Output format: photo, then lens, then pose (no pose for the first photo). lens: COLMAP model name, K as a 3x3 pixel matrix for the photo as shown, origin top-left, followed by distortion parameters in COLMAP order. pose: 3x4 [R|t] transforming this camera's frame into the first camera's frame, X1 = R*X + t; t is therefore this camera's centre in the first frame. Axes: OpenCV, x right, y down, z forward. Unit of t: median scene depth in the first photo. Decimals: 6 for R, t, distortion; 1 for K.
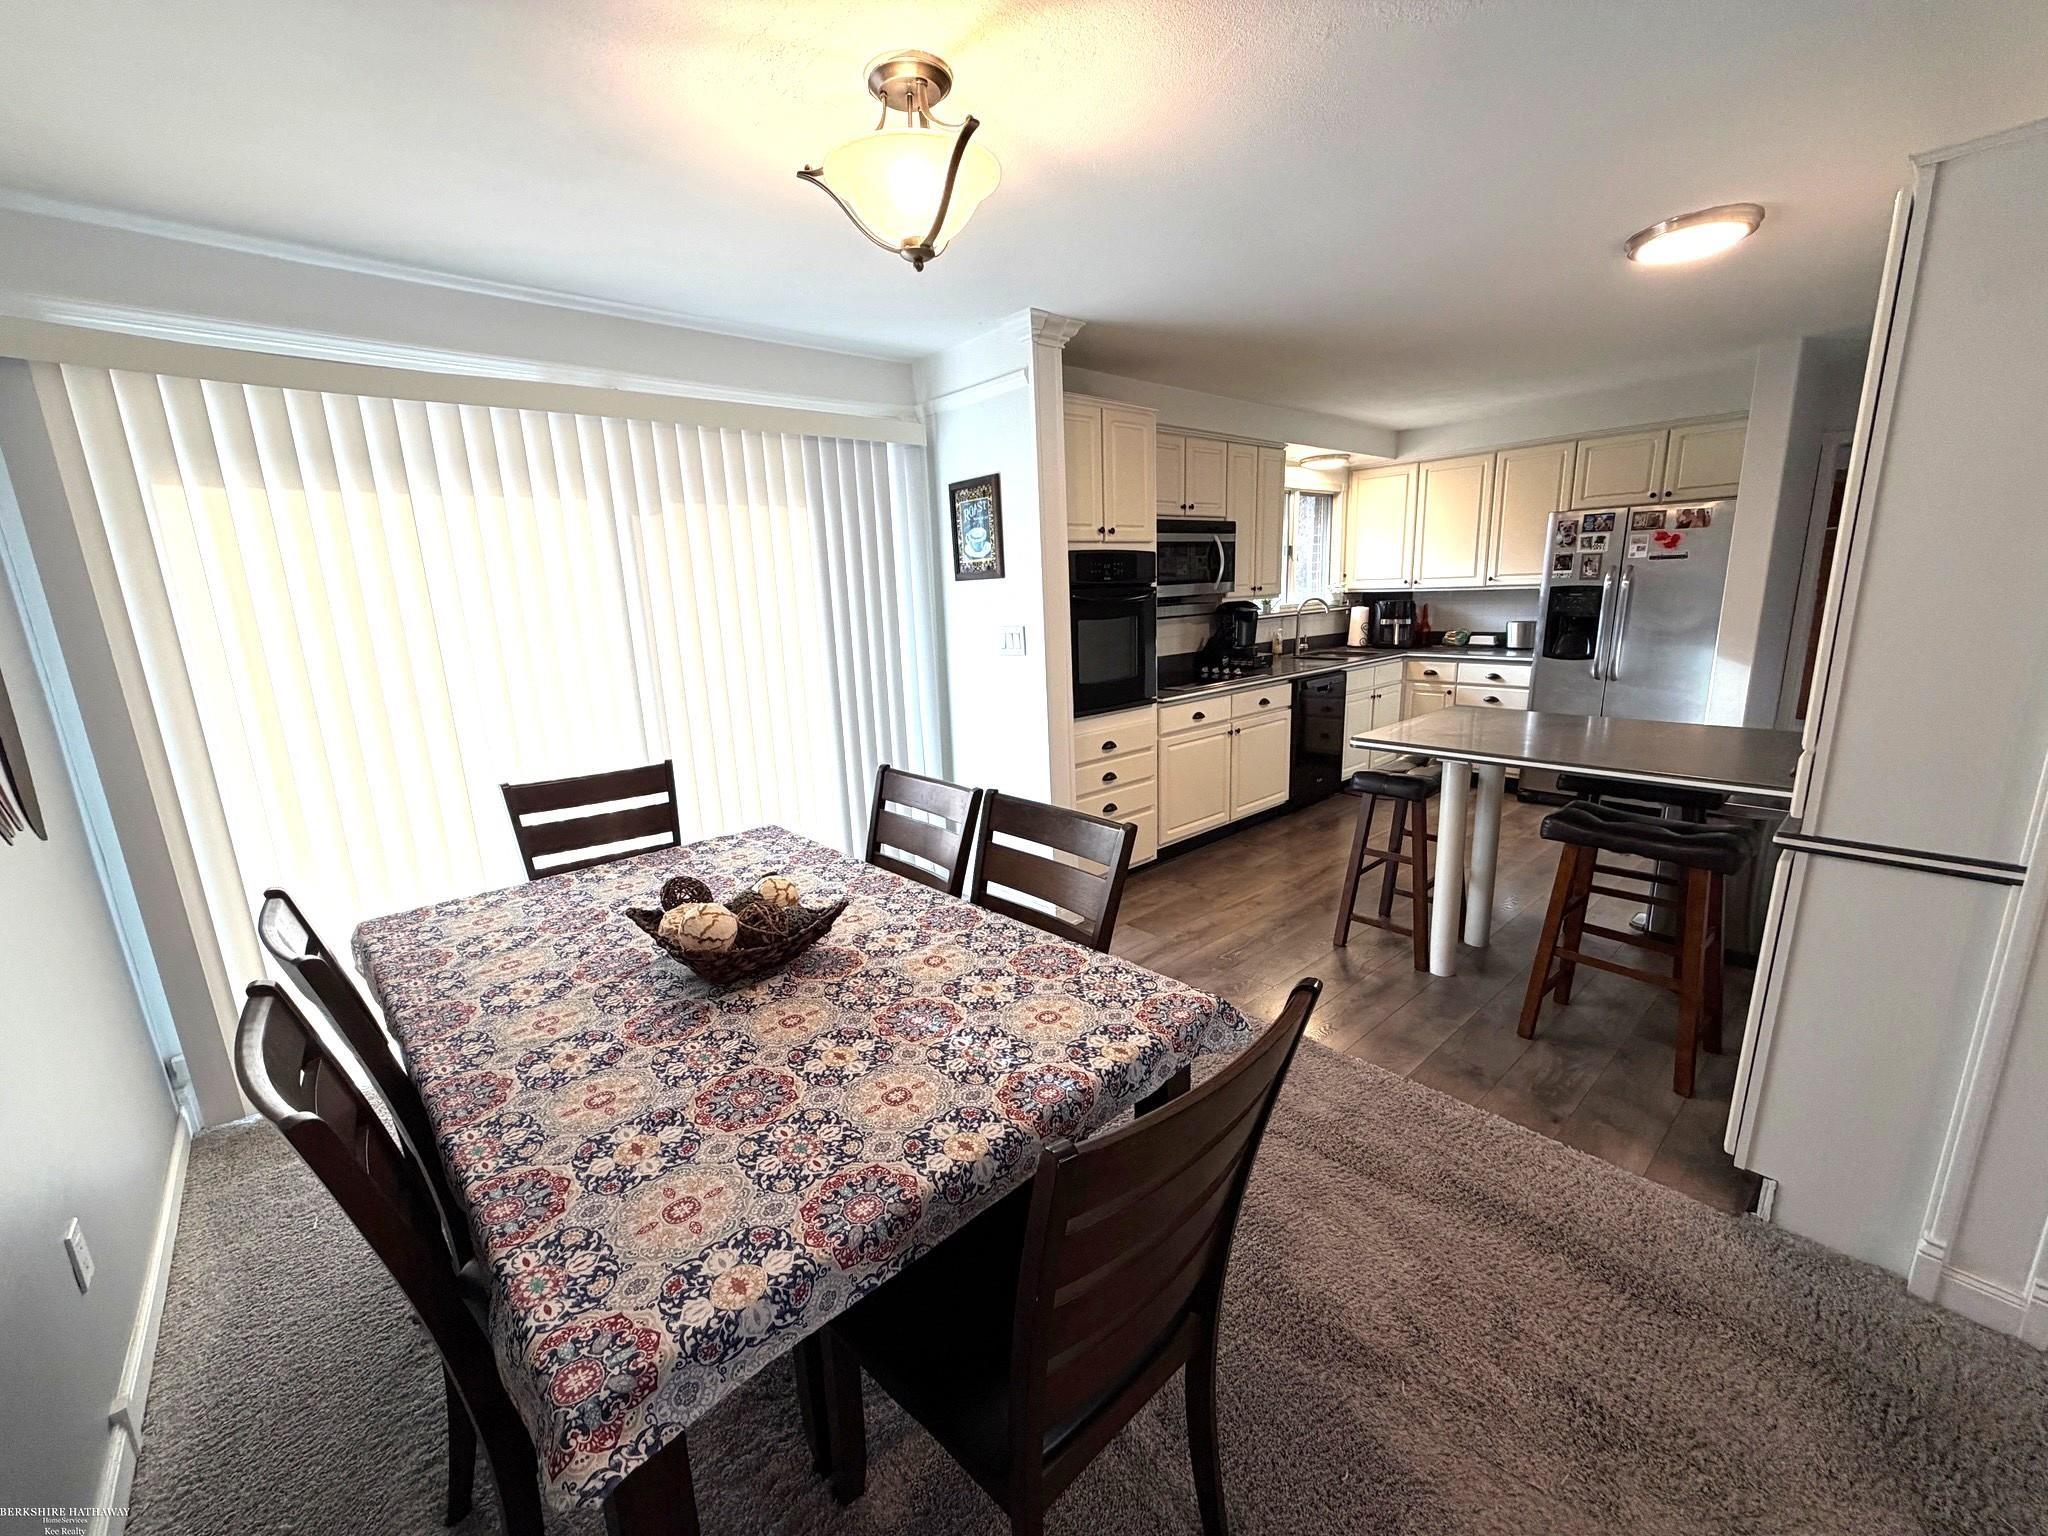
lens RADIAL K [[816.9, 0, 1024.0], [0, 816.9, 768.0], [0, 0, 1]] dist [-0.002439, -0.000088]
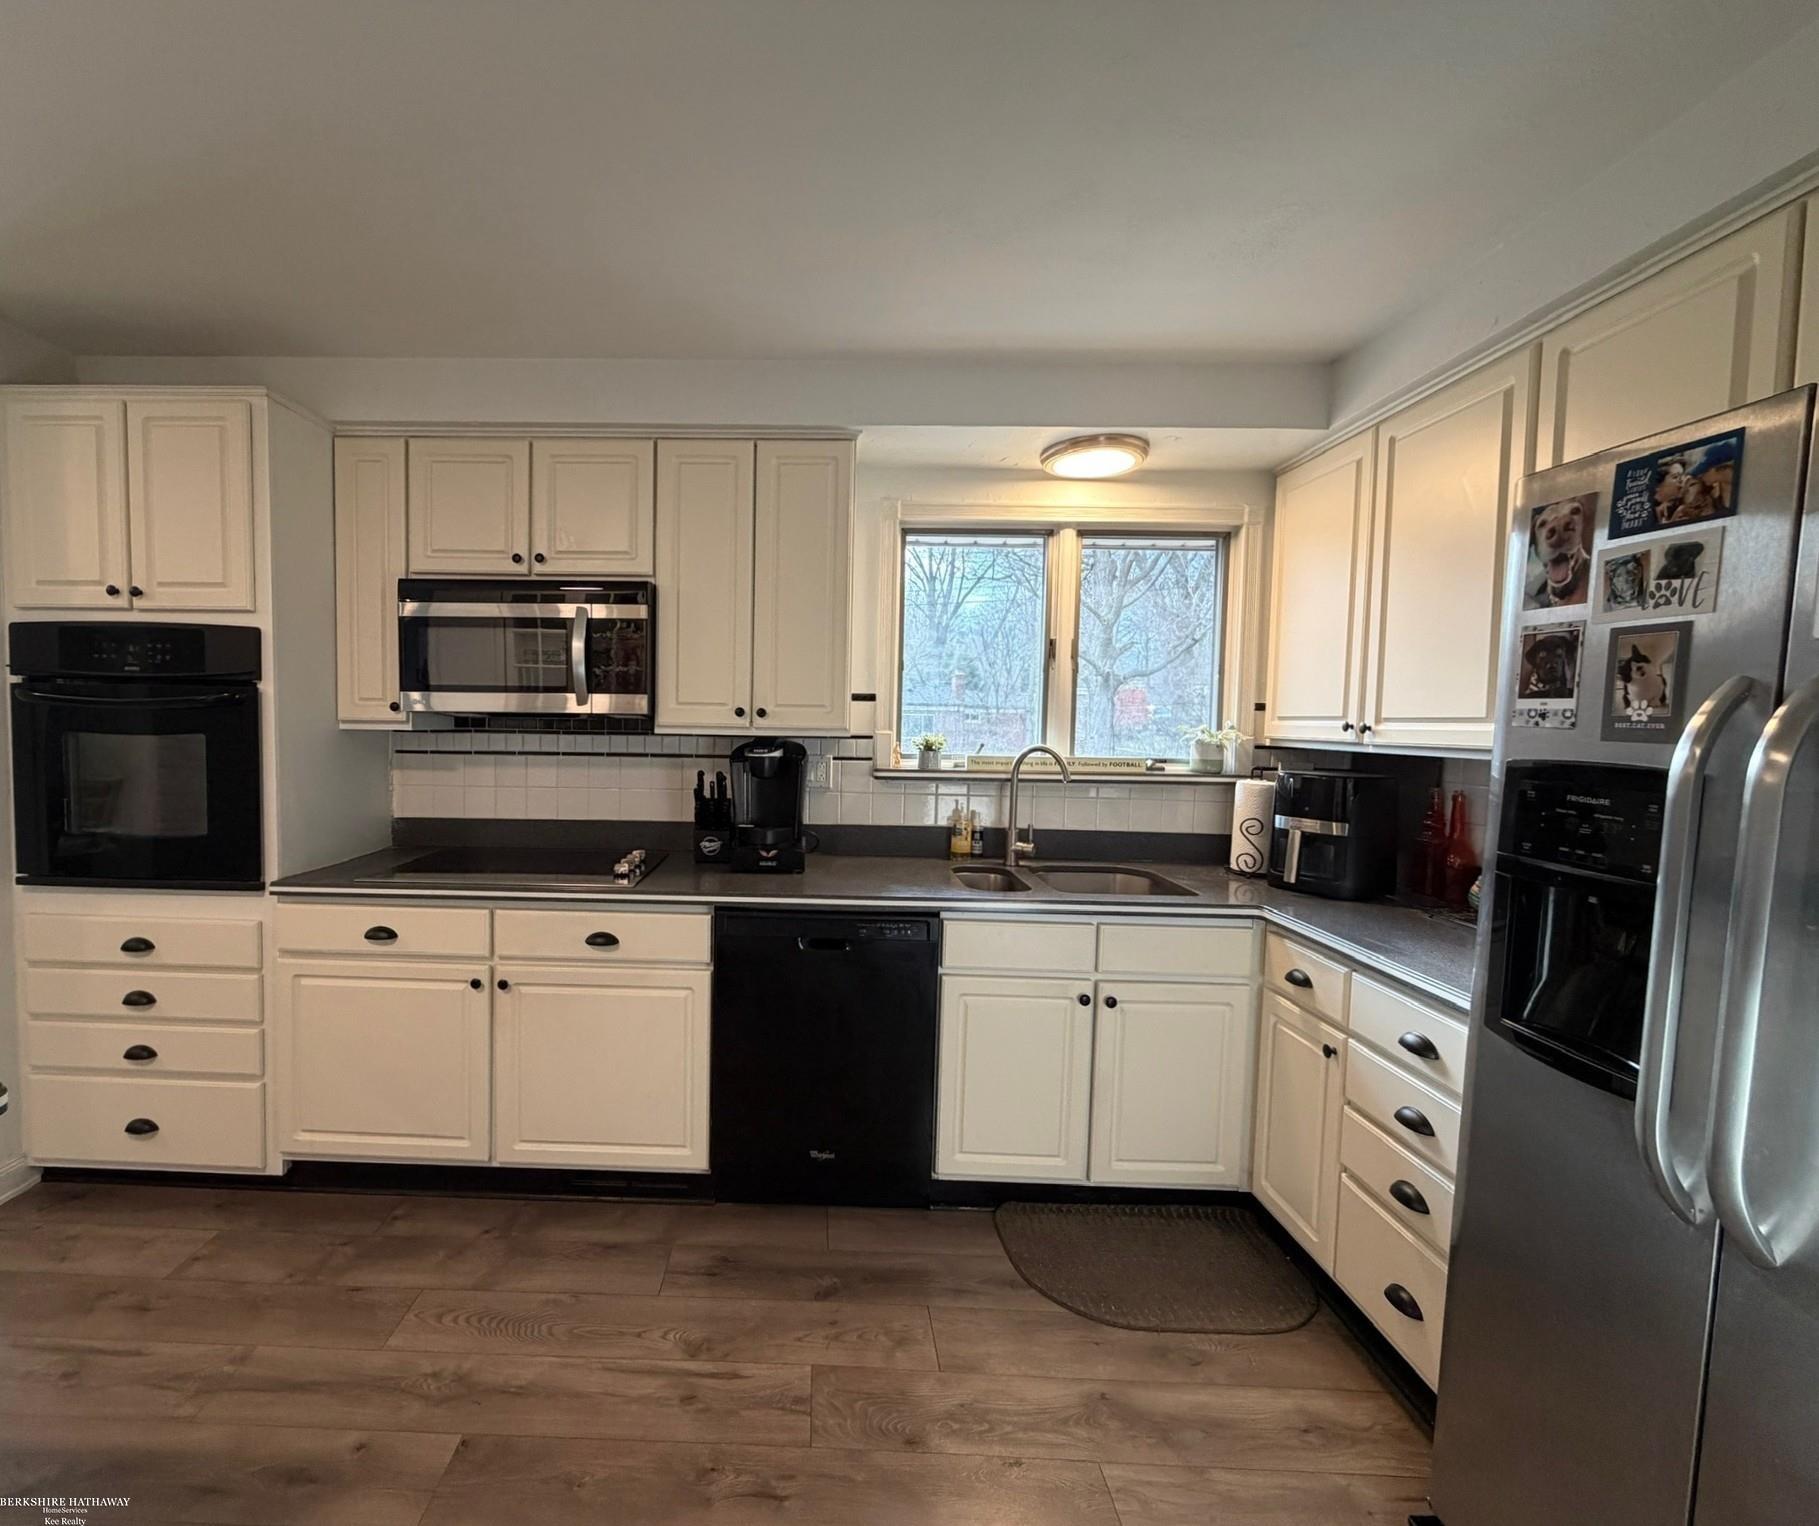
lens RADIAL K [[811.7, 0, 909.5], [0, 811.7, 763.0], [0, 0, 1]] dist [0.001083, 0.000149]
pose [[0.727794, 0.087573, -0.680182, 0.696075], [-0.194373, 0.977483, -0.082129, -0.167619], [0.657674, 0.191982, 0.728428, 0.707271]]
